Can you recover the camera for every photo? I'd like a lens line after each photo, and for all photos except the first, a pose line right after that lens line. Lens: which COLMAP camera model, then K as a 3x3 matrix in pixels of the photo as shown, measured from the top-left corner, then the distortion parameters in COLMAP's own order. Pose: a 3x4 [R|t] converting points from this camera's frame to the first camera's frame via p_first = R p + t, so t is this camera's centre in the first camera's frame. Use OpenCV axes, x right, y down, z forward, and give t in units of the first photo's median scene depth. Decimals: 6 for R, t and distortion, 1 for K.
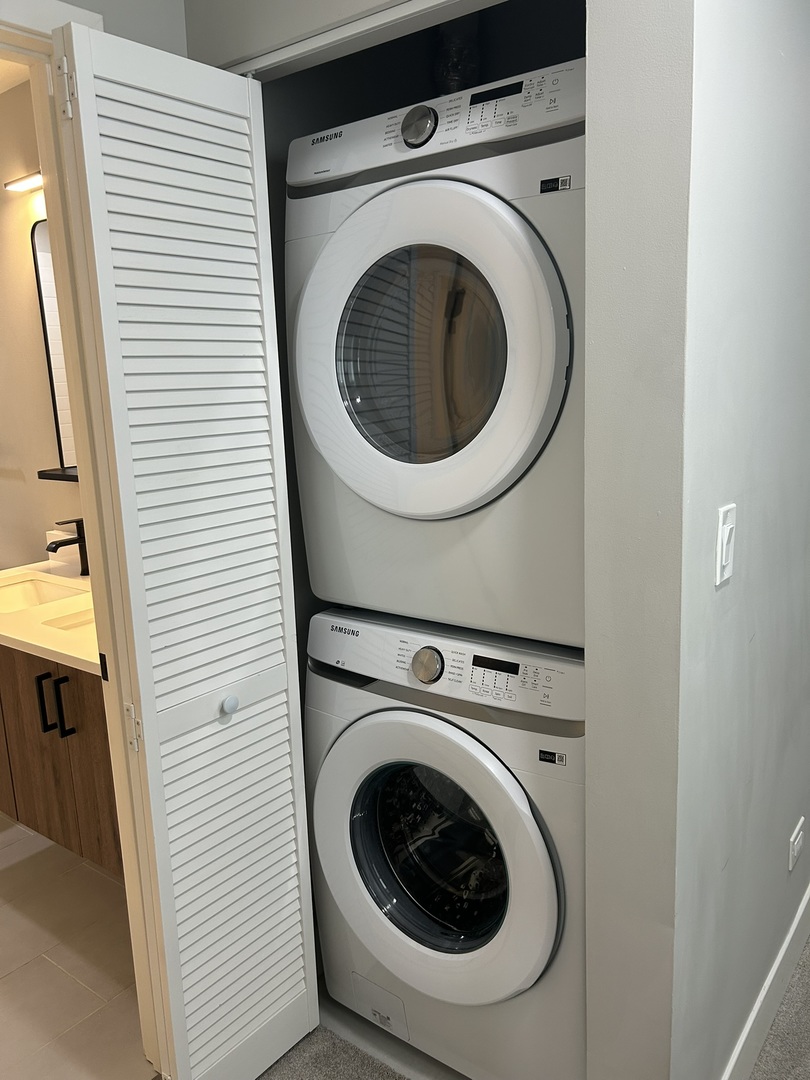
lens RADIAL K [[821.9, 0, 405.0], [0, 821.9, 540.0], [0, 0, 1]] dist [0.044706, -0.042758]
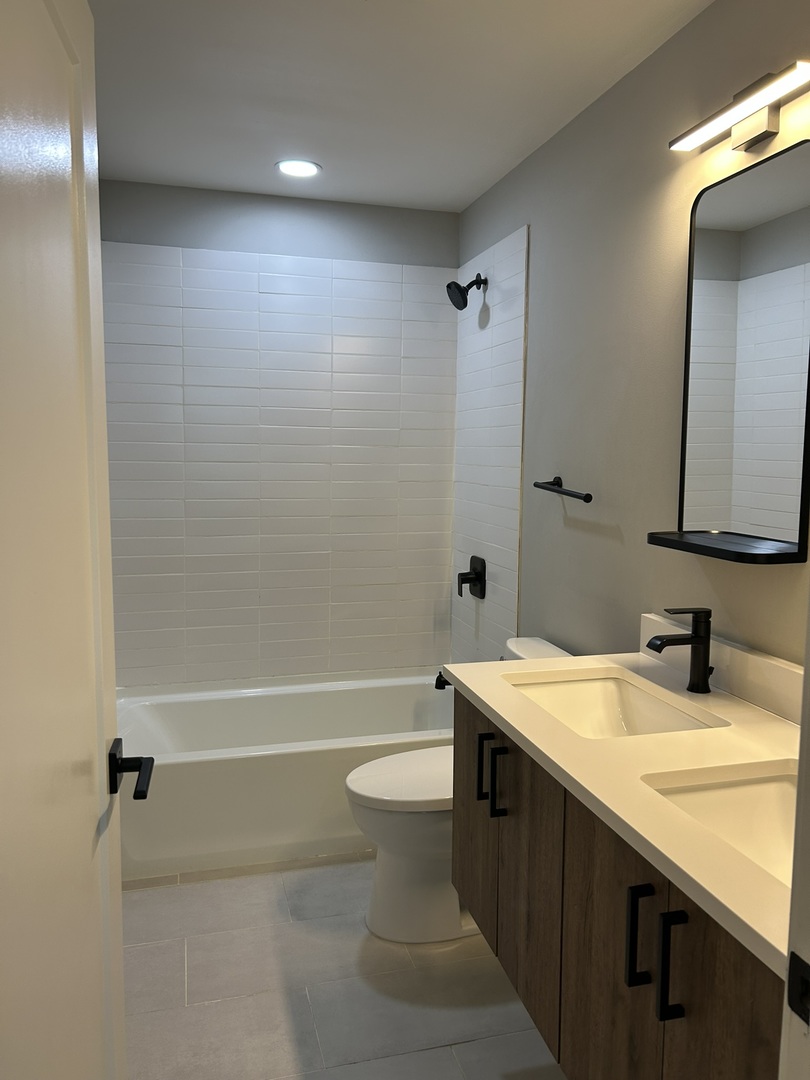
lens RADIAL K [[821.9, 0, 405.0], [0, 821.9, 540.0], [0, 0, 1]] dist [0.044706, -0.042758]
pose [[0.794615, 0.112702, -0.596561, -0.237472], [-0.157063, 0.987328, -0.022682, -0.035479], [0.586445, 0.111722, 0.802247, 0.390521]]
